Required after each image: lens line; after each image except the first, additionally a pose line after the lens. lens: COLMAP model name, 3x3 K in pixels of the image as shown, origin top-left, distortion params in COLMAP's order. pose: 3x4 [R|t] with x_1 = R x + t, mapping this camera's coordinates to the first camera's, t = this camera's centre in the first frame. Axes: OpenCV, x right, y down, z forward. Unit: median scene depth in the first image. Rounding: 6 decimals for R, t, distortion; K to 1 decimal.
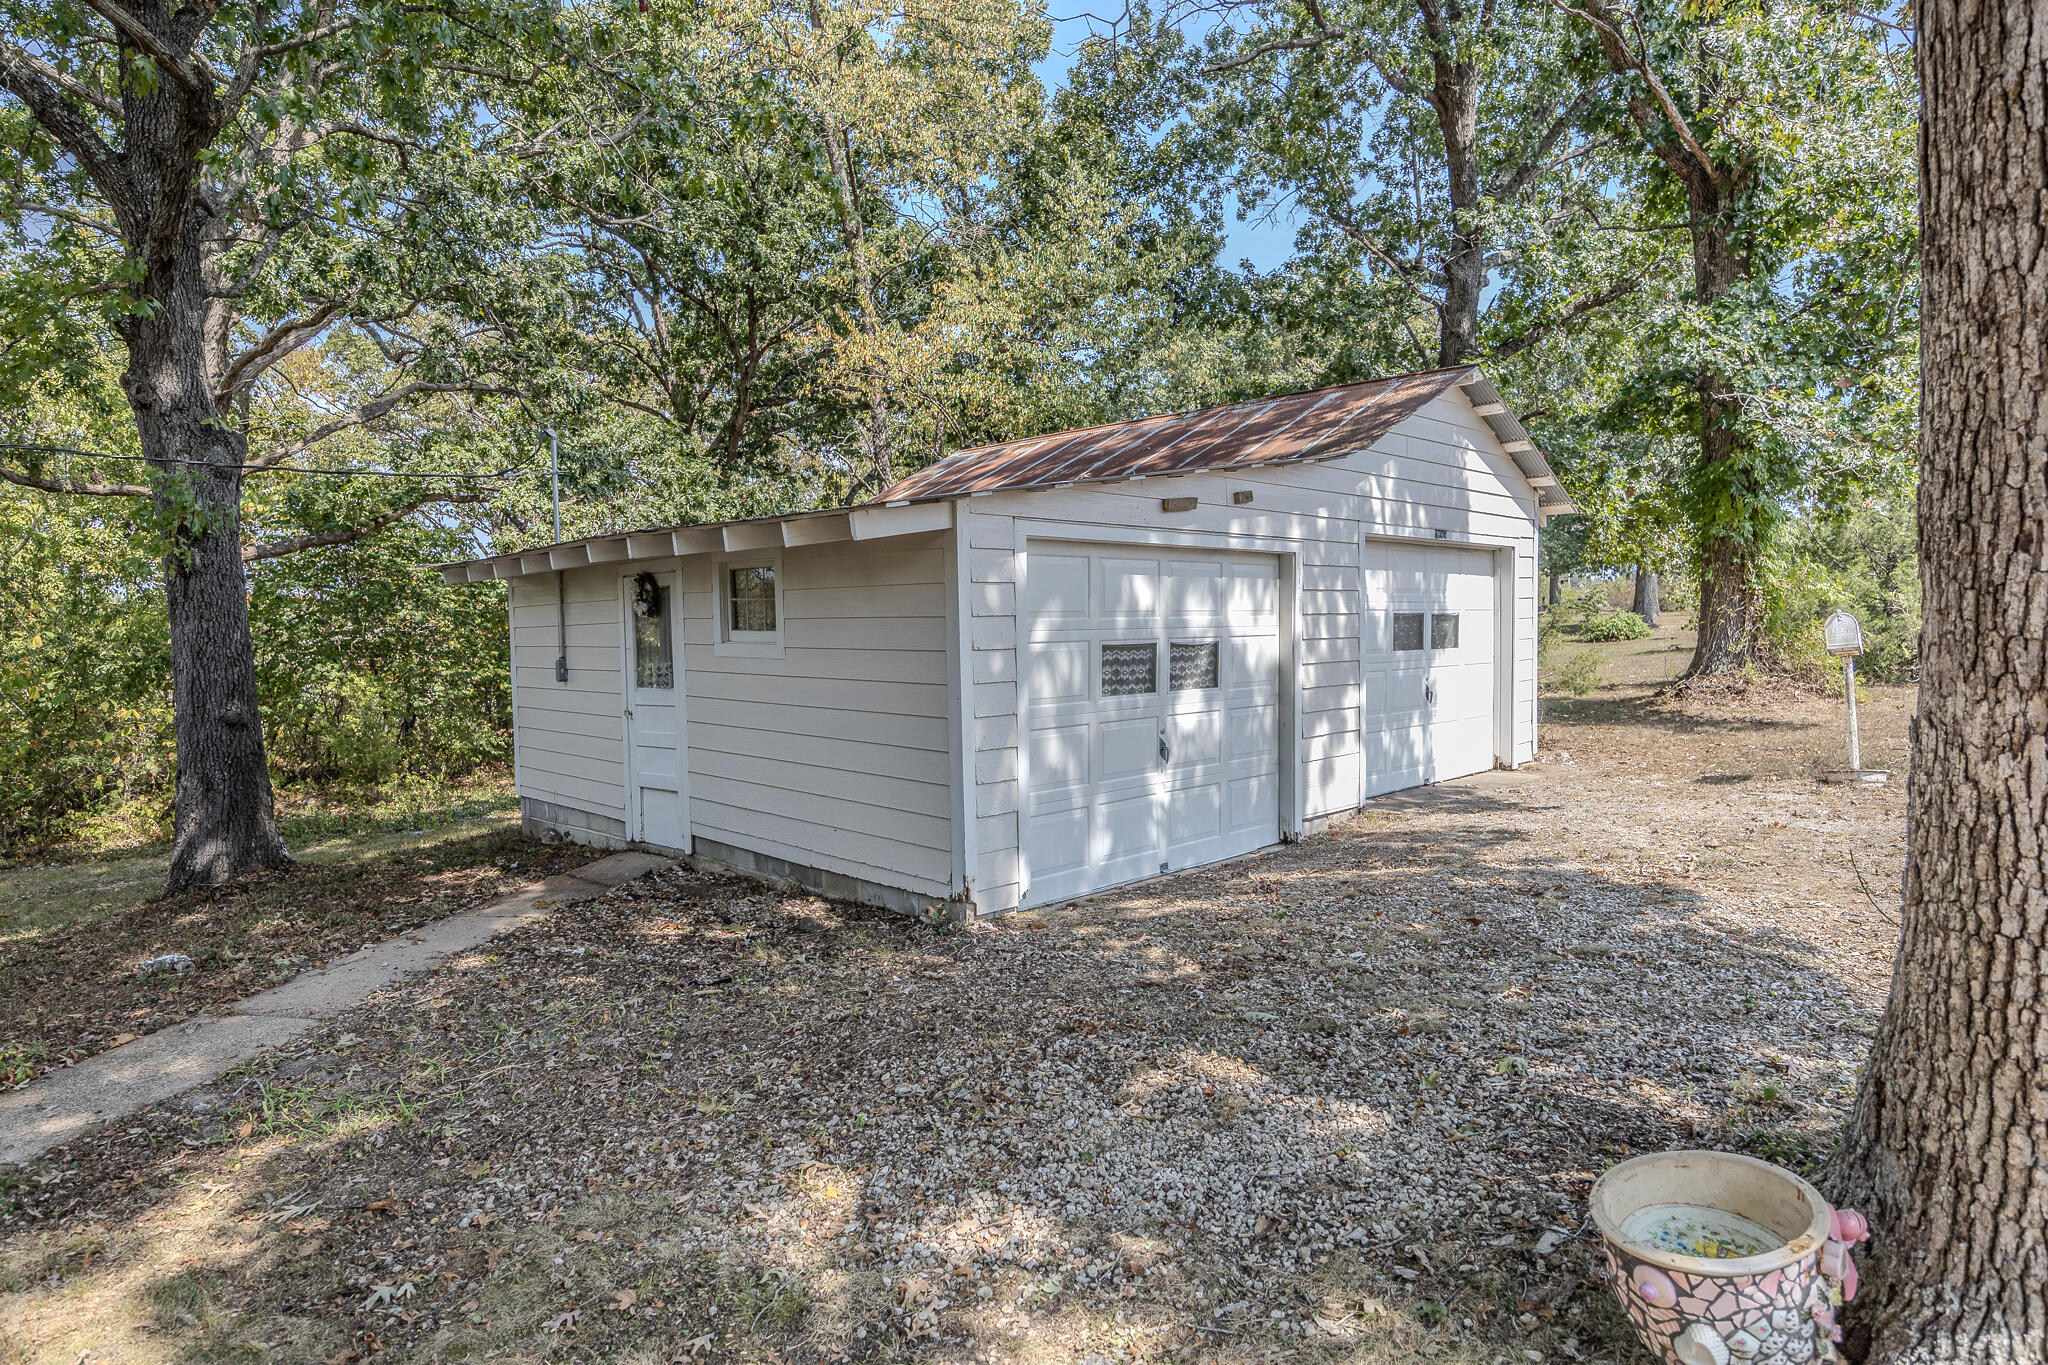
lens RADIAL K [[1183.4, 0, 1027.7], [0, 1183.4, 677.0], [0, 0, 1]] dist [0.002566, 0.000115]
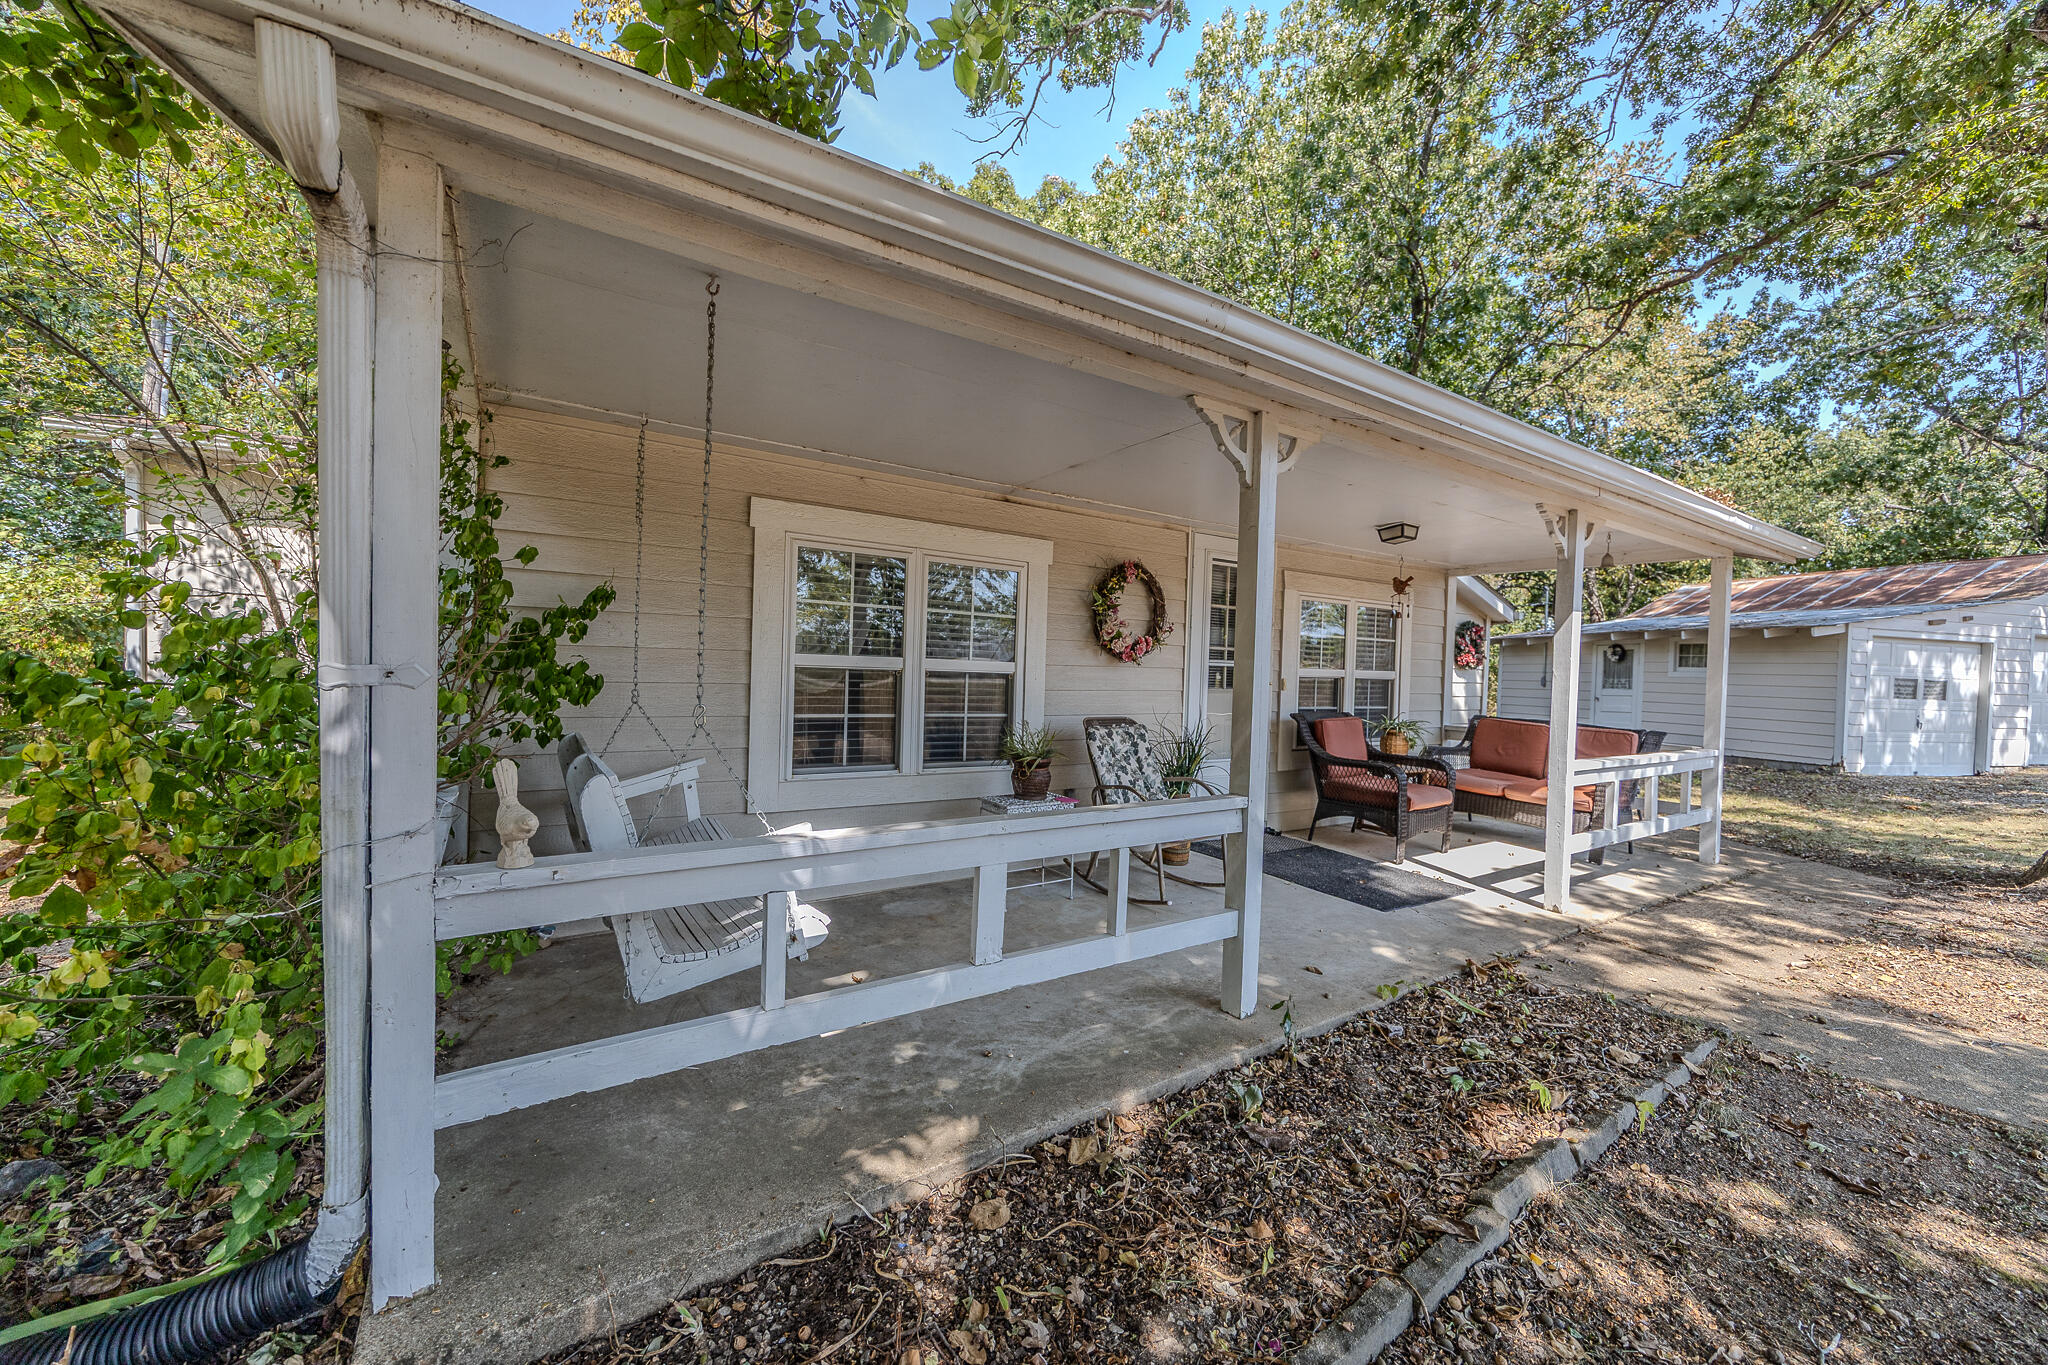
lens RADIAL K [[781.1, 0, 1024.0], [0, 781.1, 682.7], [0, 0, 1]] dist [-0.002191, -0.000918]
pose [[0.853899, 0.052760, -0.517757, -0.575912], [-0.070399, 0.997414, -0.014467, 0.118788], [0.515655, 0.048803, 0.855406, -1.189441]]
